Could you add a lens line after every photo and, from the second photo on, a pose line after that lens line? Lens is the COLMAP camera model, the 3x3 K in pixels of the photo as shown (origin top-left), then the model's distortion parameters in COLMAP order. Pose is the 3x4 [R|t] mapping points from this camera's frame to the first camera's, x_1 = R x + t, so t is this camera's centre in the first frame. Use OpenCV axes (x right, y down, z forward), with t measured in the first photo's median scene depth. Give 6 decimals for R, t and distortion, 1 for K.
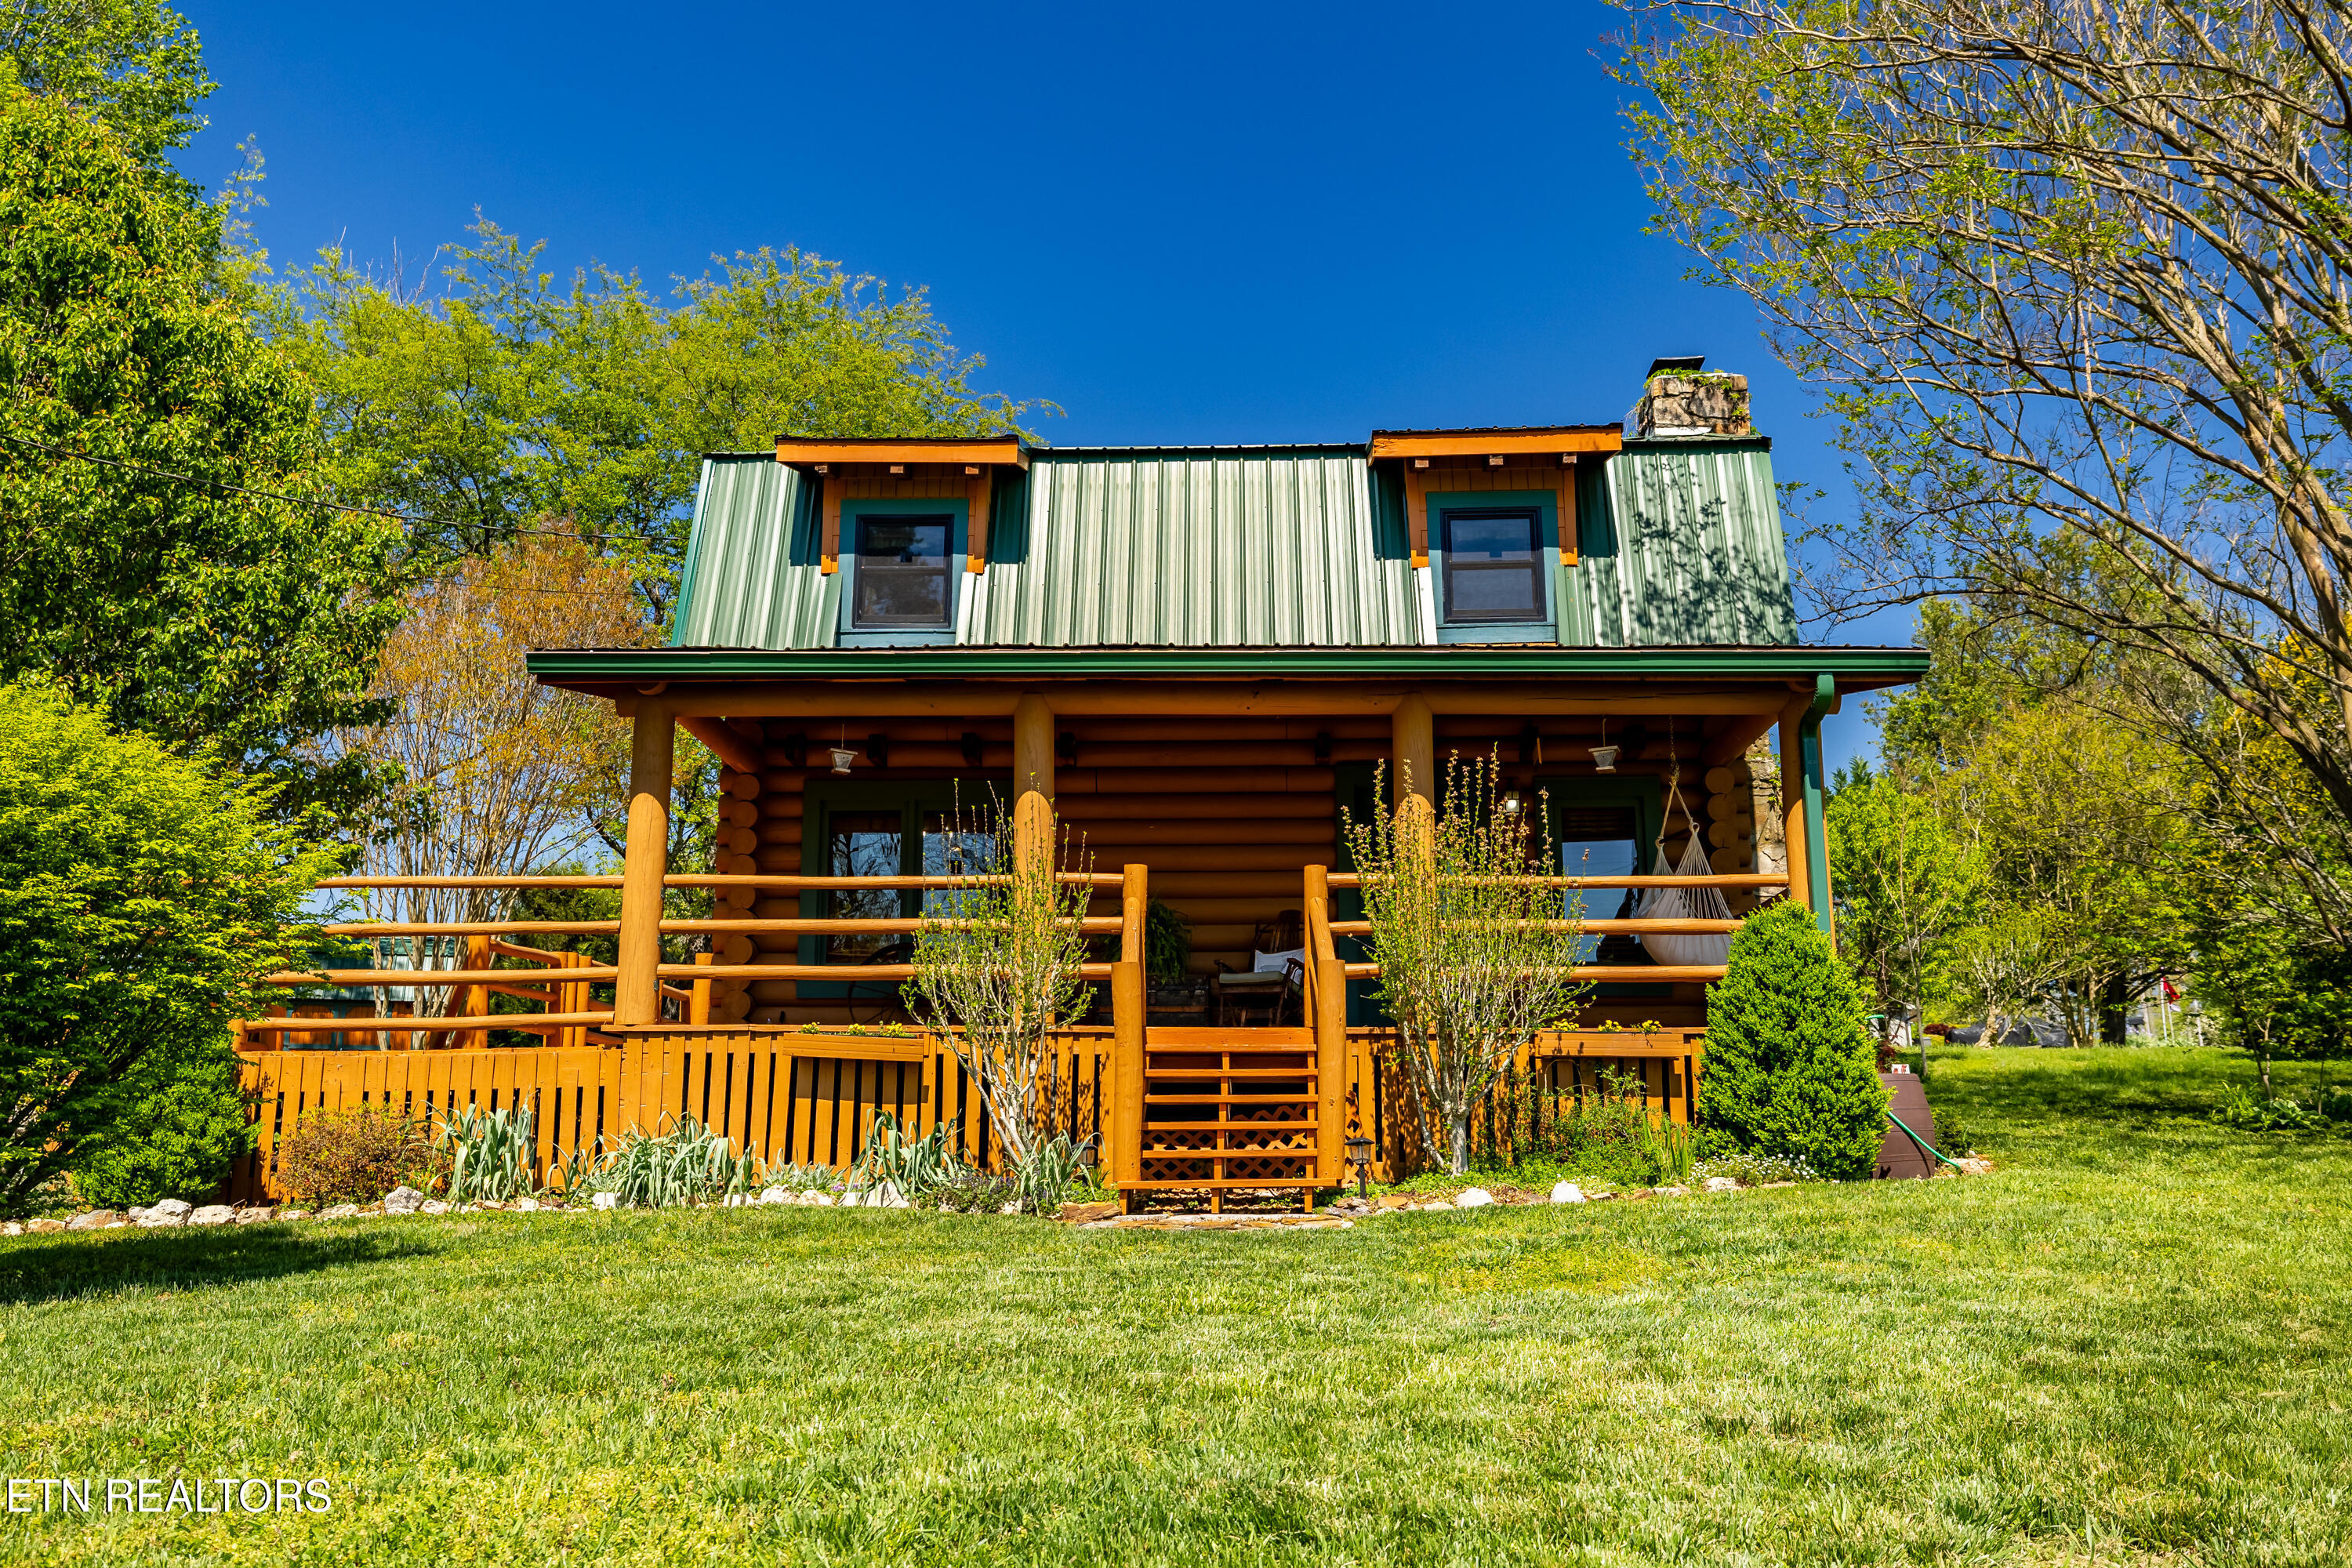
lens RADIAL K [[1871.3, 0, 1171.5], [0, 1871.3, 704.5], [0, 0, 1]] dist [0.001000, 0.001619]
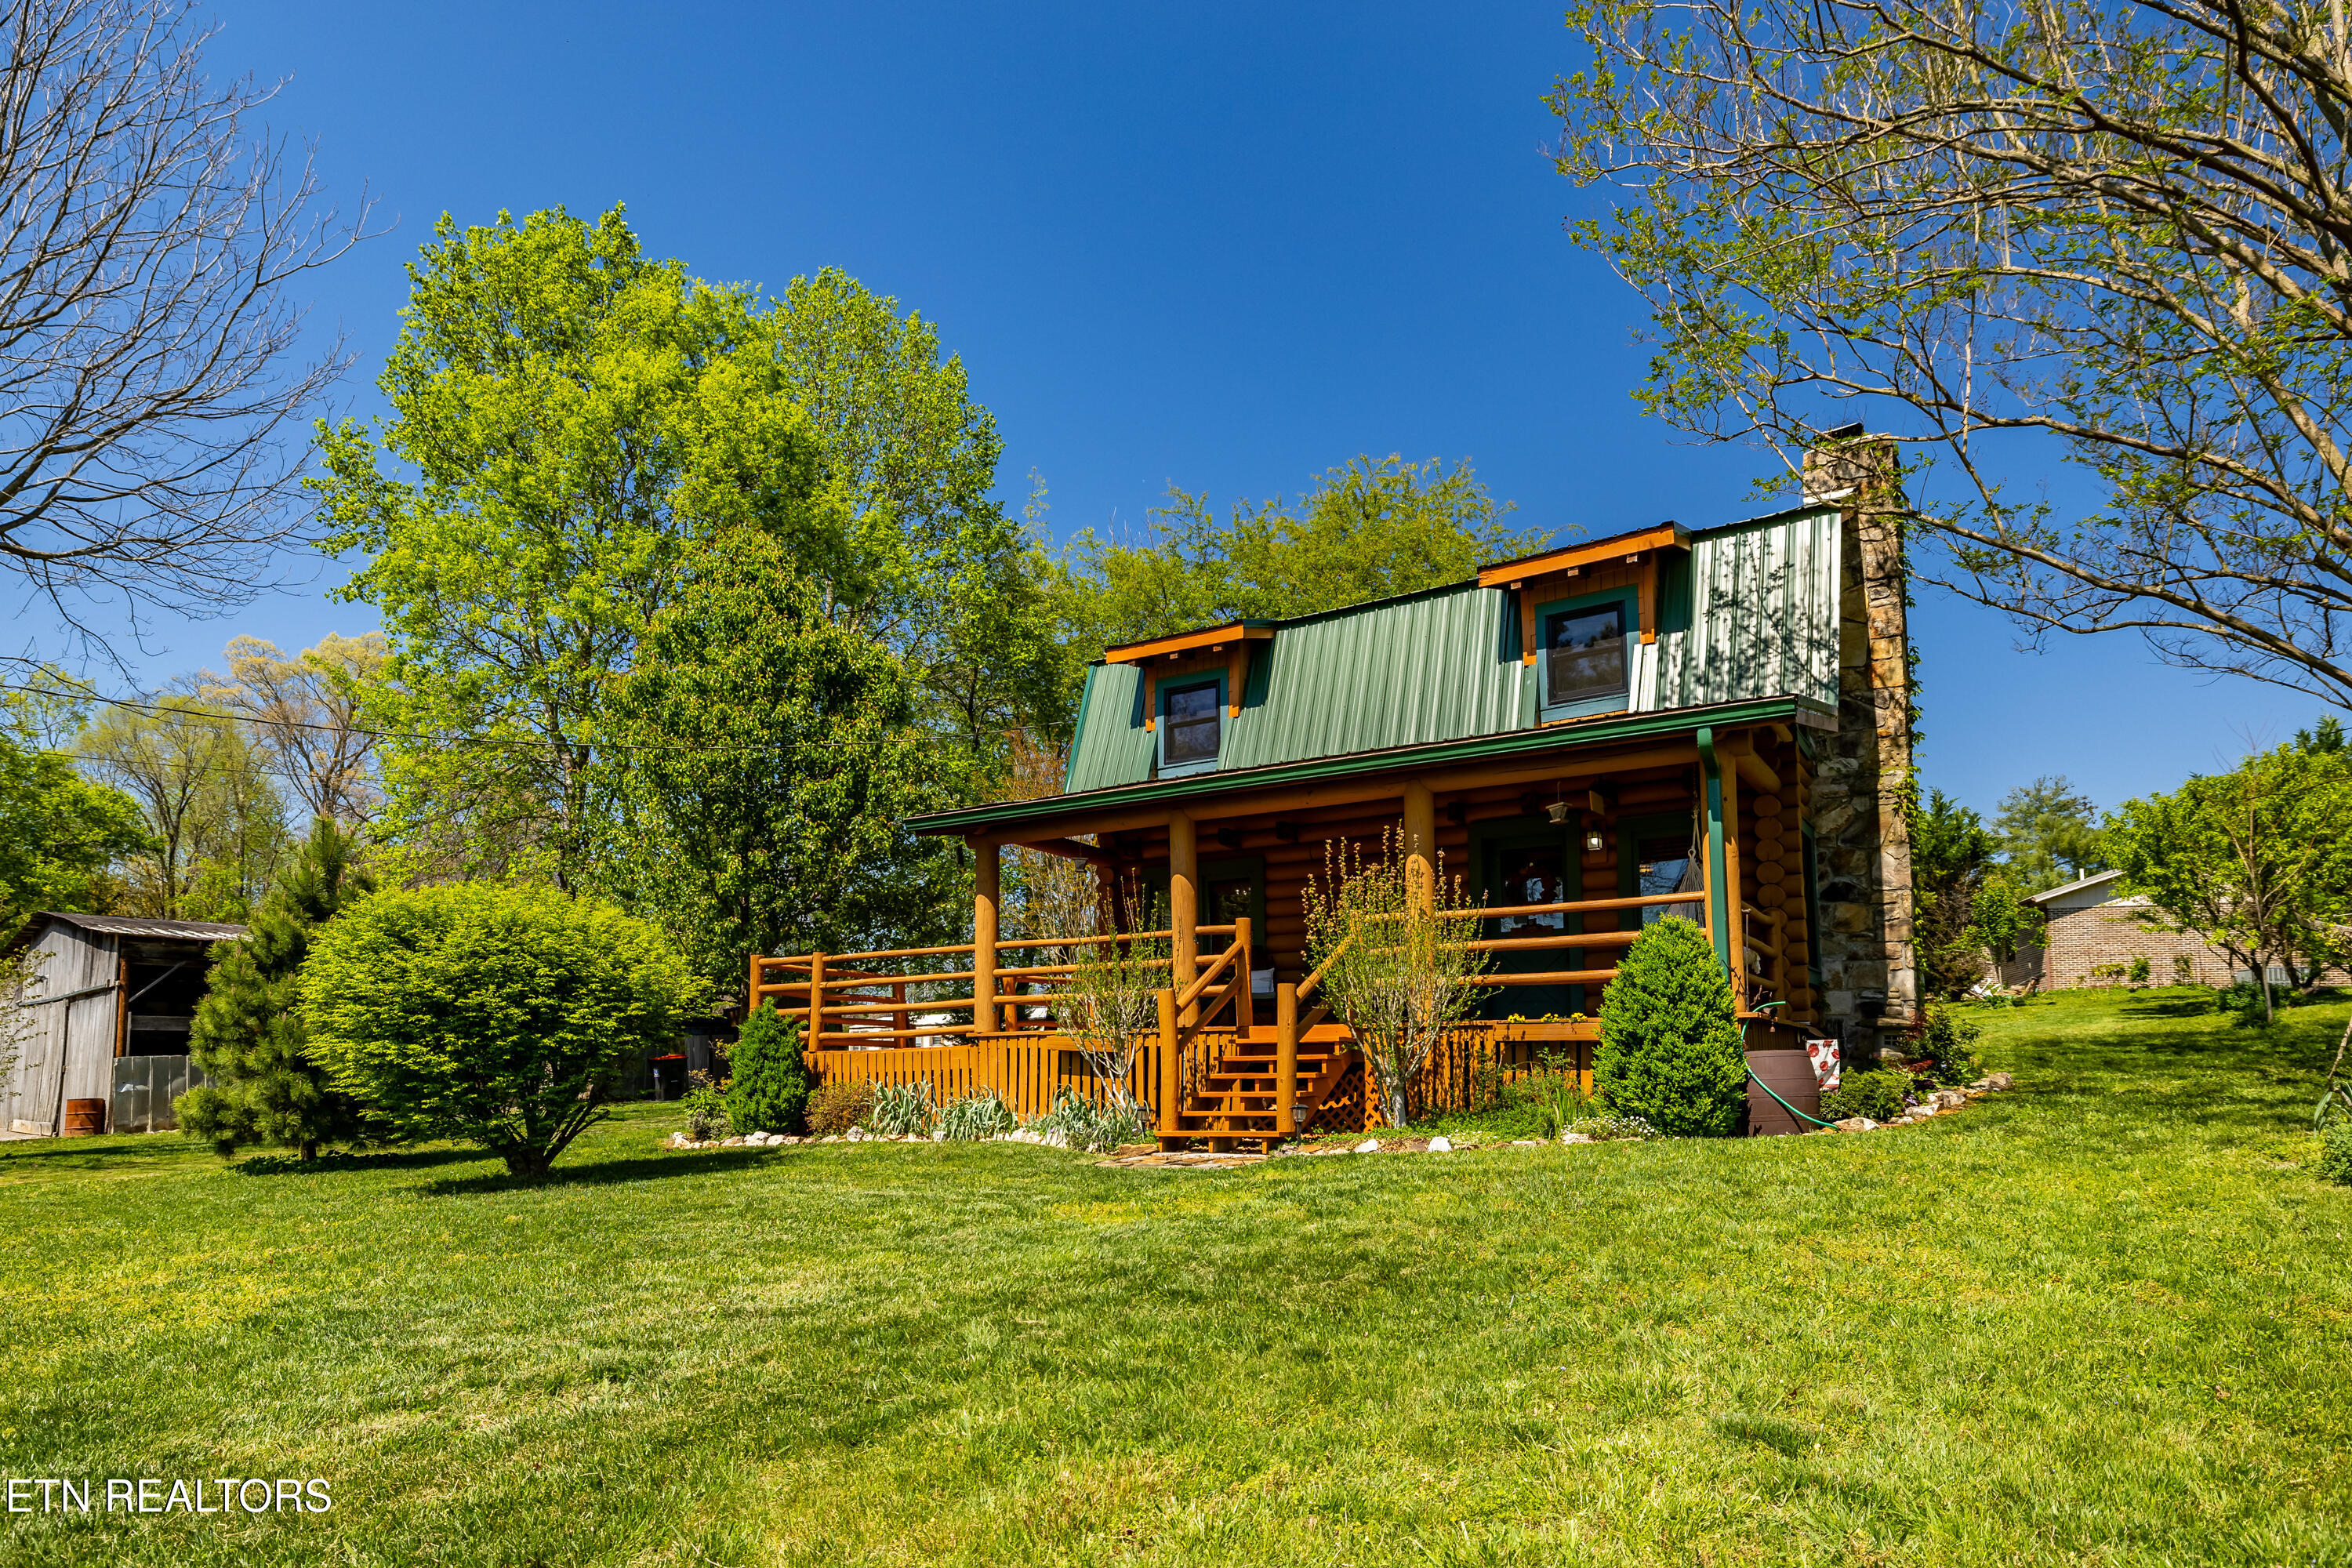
lens RADIAL K [[1326.0, 0, 1174.0], [0, 1326.0, 933.0], [0, 0, 1]] dist [0.000030, -0.001045]
pose [[0.859779, -0.060524, -0.507068, 0.383616], [0.125499, 0.987542, 0.094921, -0.007641], [0.495006, -0.145247, 0.856664, 0.059481]]
